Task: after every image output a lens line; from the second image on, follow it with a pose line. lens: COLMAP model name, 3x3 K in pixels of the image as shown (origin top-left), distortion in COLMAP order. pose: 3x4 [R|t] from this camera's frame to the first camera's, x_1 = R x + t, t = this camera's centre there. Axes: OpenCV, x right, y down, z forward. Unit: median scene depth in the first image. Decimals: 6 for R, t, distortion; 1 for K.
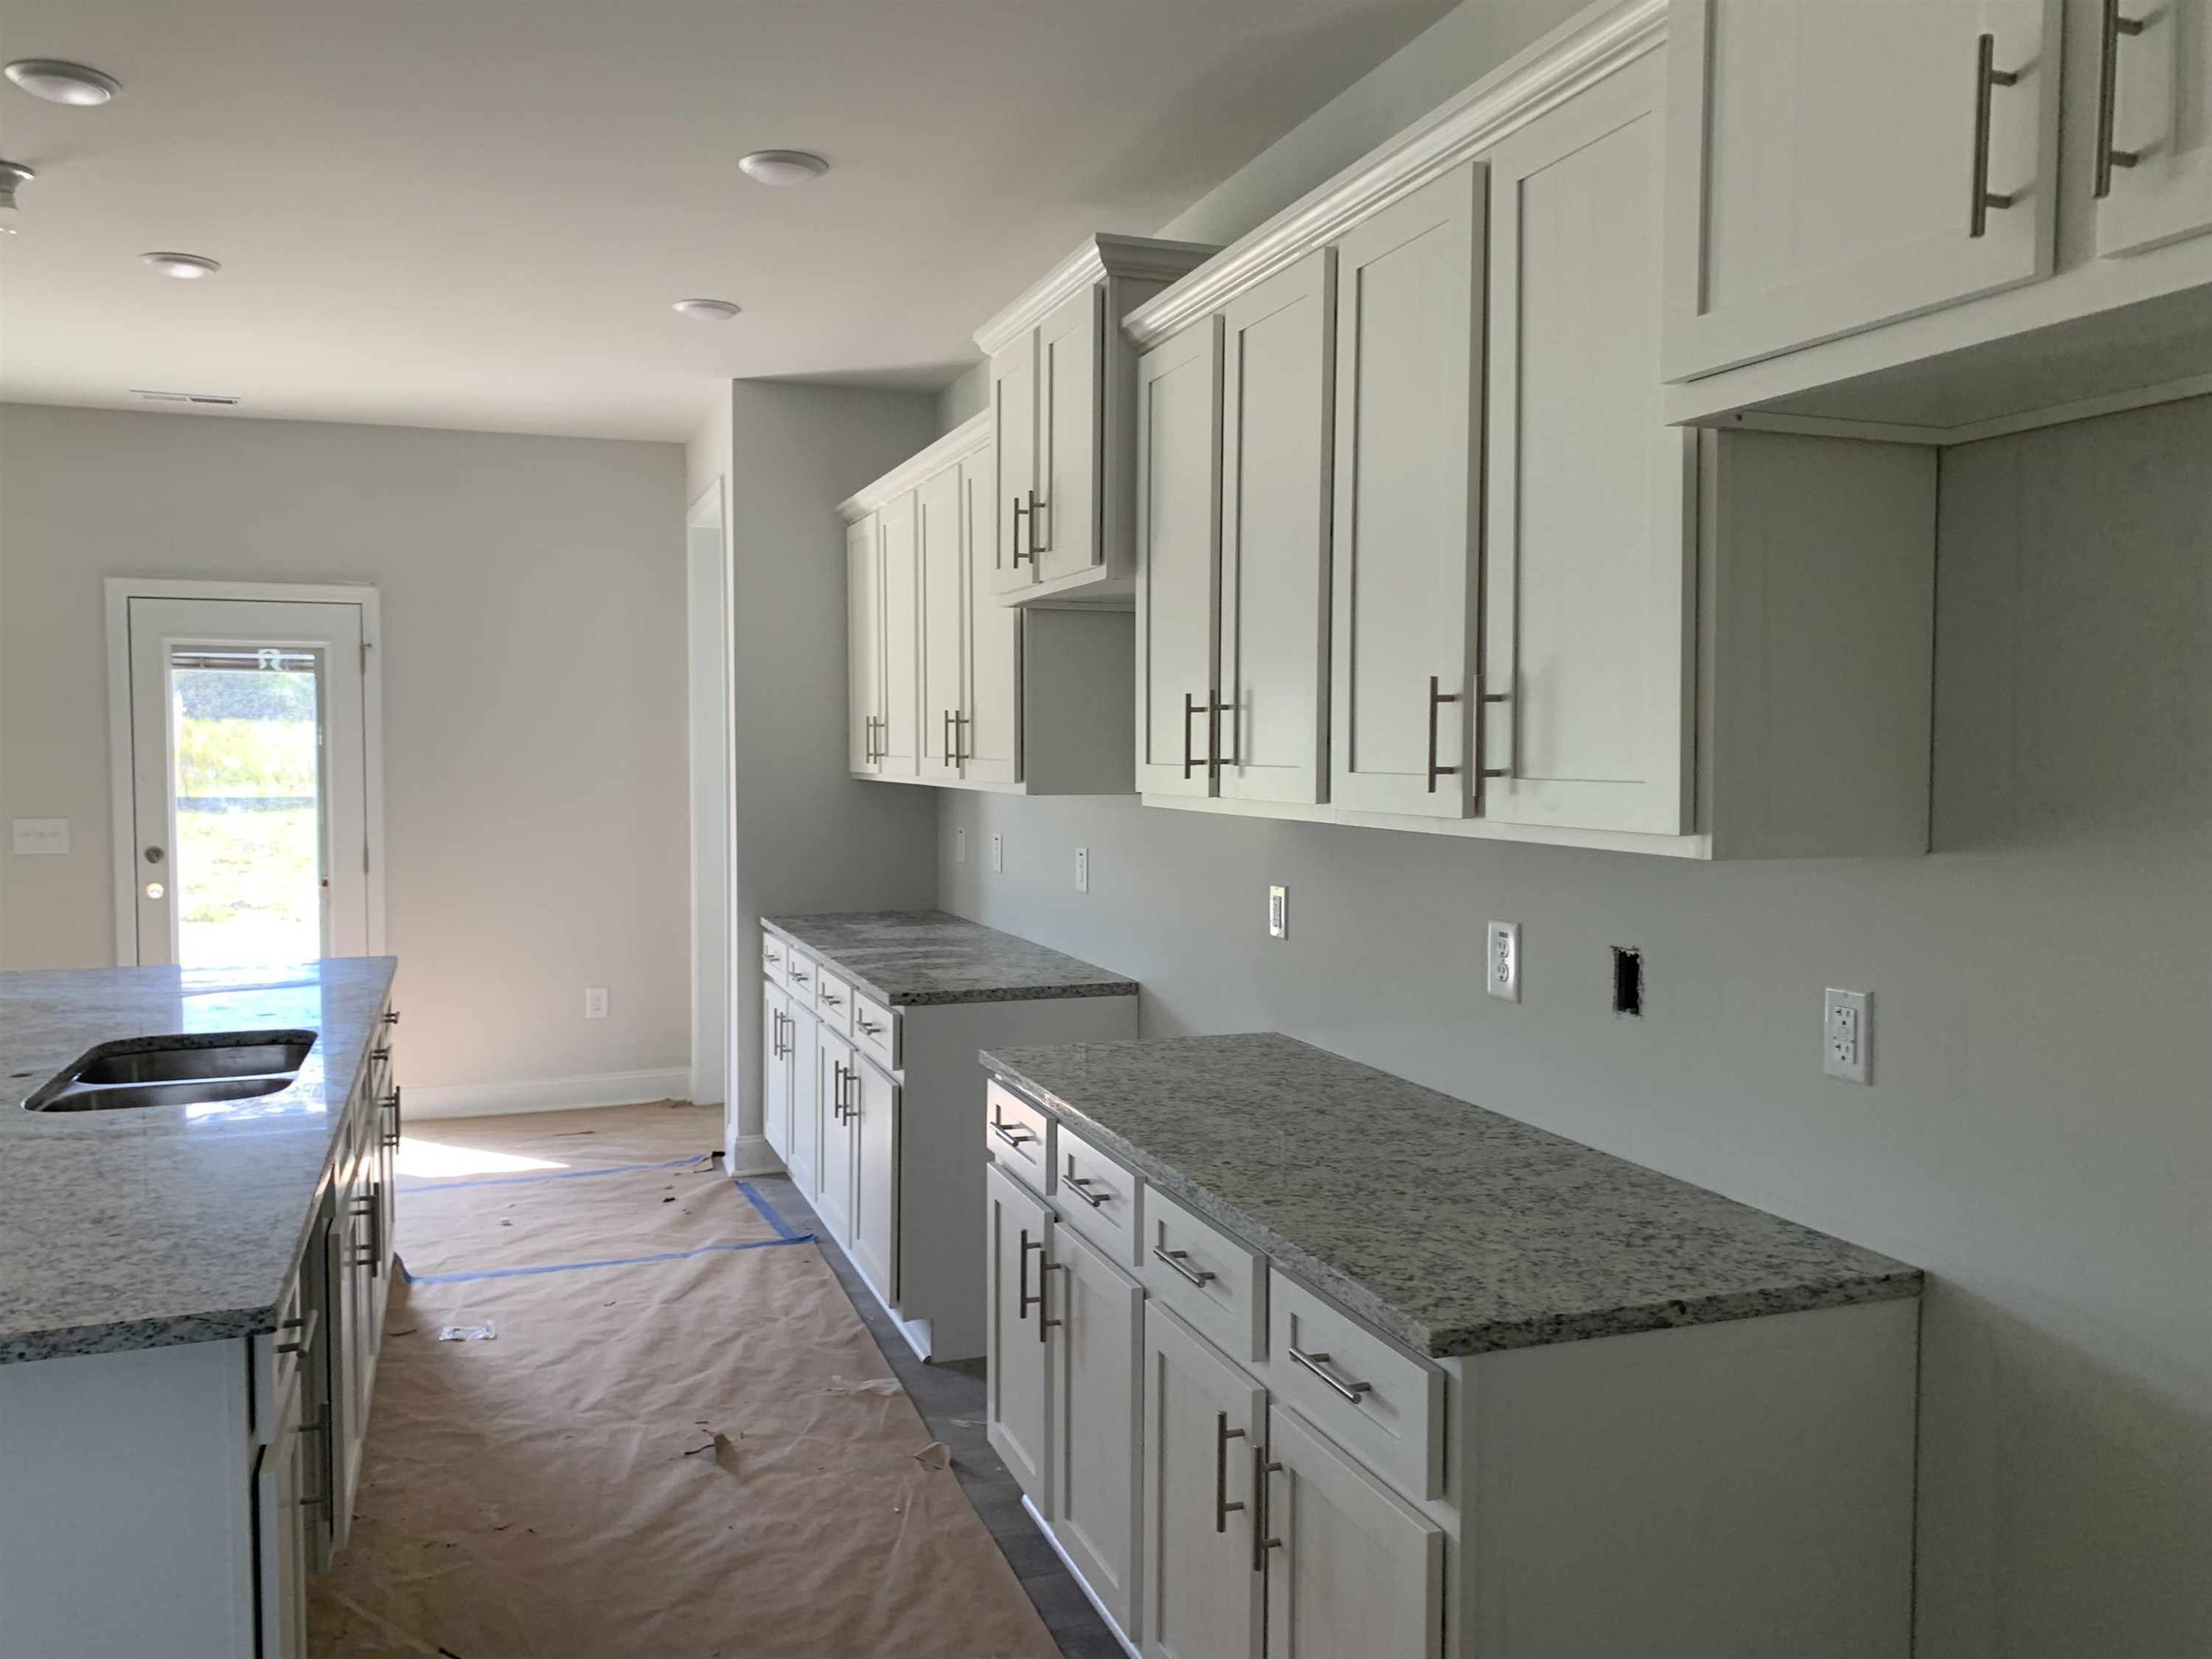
lens RADIAL K [[1679.7, 0, 1106.0], [0, 1679.7, 829.5], [0, 0, 1]] dist [0.003239, 0.002762]
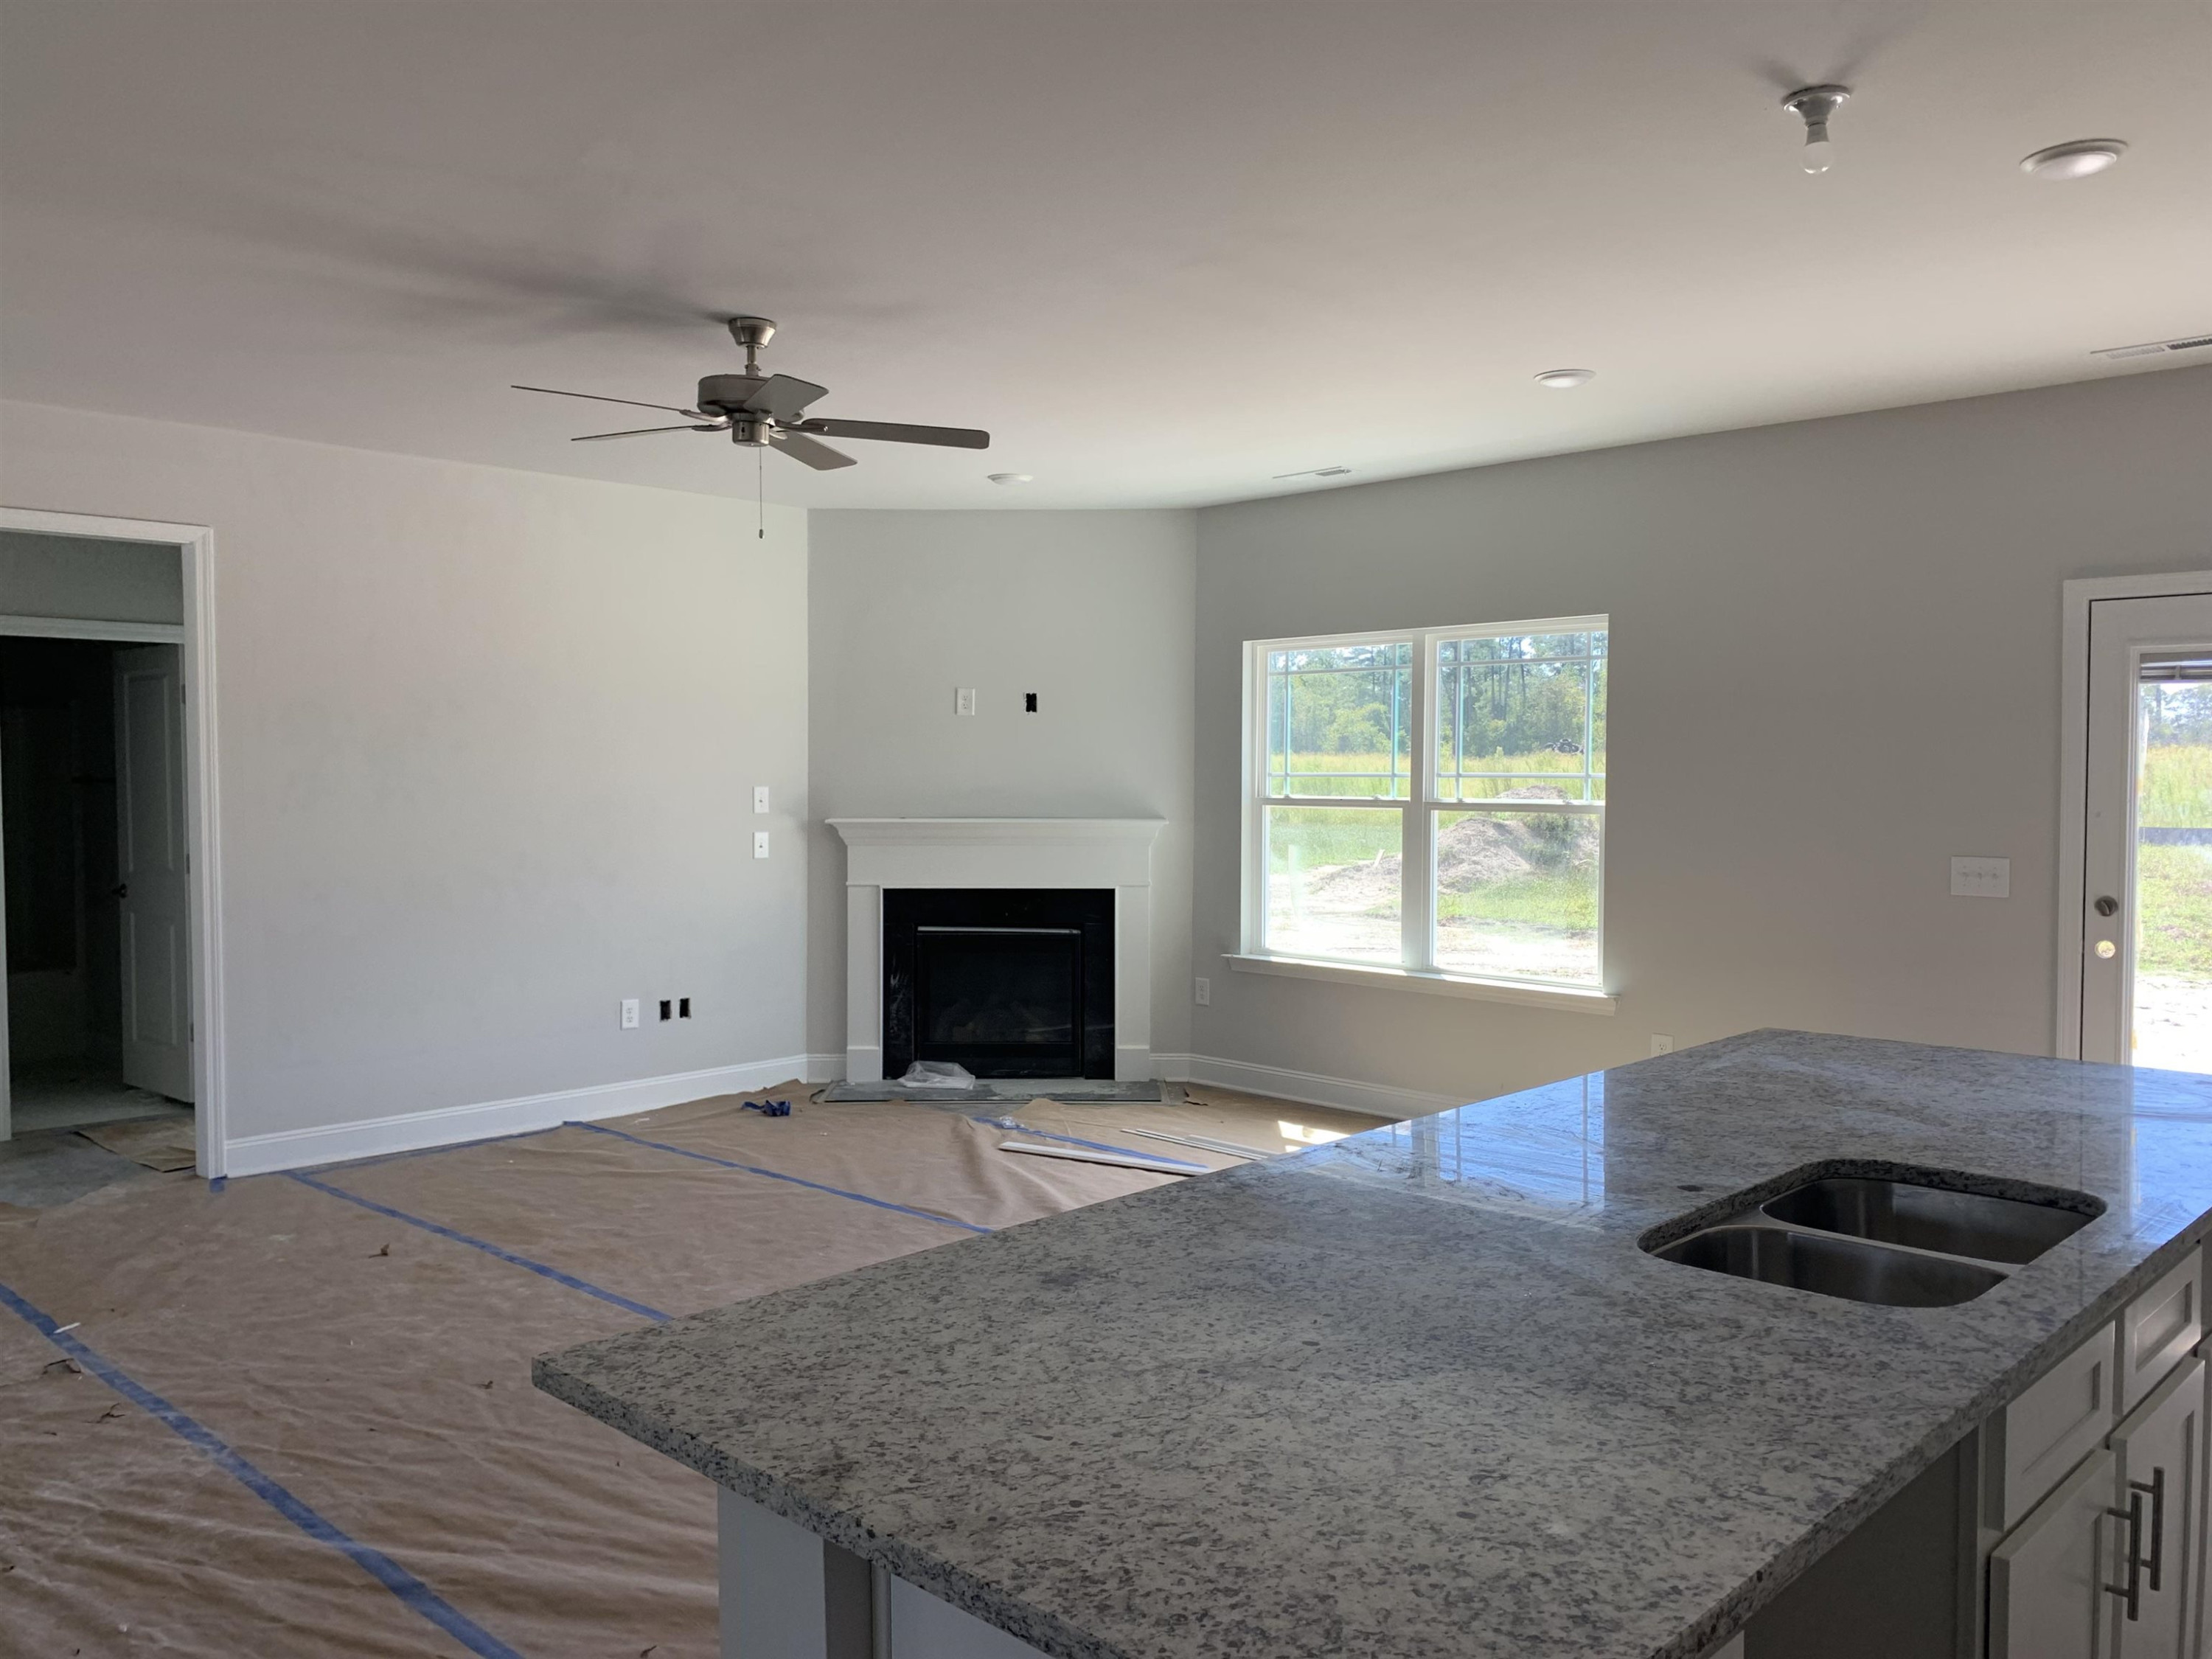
lens RADIAL K [[1679.7, 0, 1106.0], [0, 1679.7, 829.5], [0, 0, 1]] dist [0.003239, 0.002762]
pose [[0.418286, 0.033212, -0.907708, -0.028696], [-0.046315, 0.998811, 0.015203, -0.023346], [0.907134, 0.035681, 0.419327, 0.358719]]
